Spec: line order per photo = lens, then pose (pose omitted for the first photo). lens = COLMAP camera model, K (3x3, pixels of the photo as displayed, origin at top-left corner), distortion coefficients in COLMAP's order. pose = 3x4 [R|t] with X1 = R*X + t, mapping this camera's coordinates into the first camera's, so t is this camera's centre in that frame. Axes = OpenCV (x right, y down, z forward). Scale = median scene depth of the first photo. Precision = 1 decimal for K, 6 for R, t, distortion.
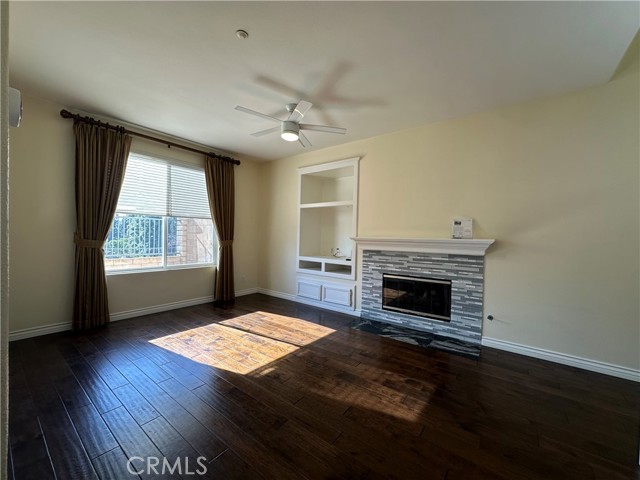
lens RADIAL K [[254.6, 0, 320.0], [0, 254.6, 240.0], [0, 0, 1]] dist [-0.011518, -0.000037]
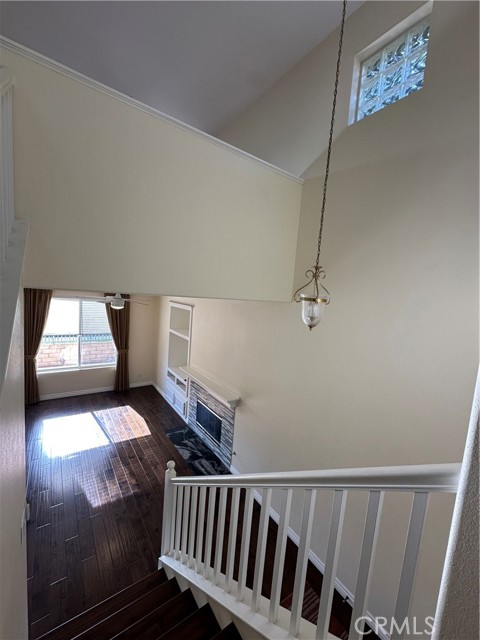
lens RADIAL K [[254.6, 0, 240.0], [0, 254.6, 320.0], [0, 0, 1]] dist [-0.011518, -0.000037]
pose [[0.953824, 0.081947, -0.288970, 0.811756], [-0.059893, 0.994633, 0.084368, -0.399193], [0.294333, -0.063165, 0.953613, -0.173388]]
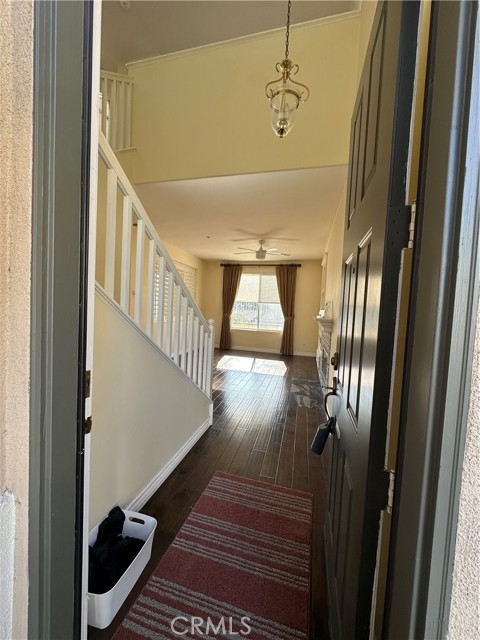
lens RADIAL K [[254.6, 0, 240.0], [0, 254.6, 320.0], [0, 0, 1]] dist [-0.011518, -0.000037]
pose [[0.380602, 0.041810, -0.923793, 1.230978], [-0.052201, 0.998356, 0.023677, -0.000499], [0.923265, 0.039211, 0.382158, 0.149169]]
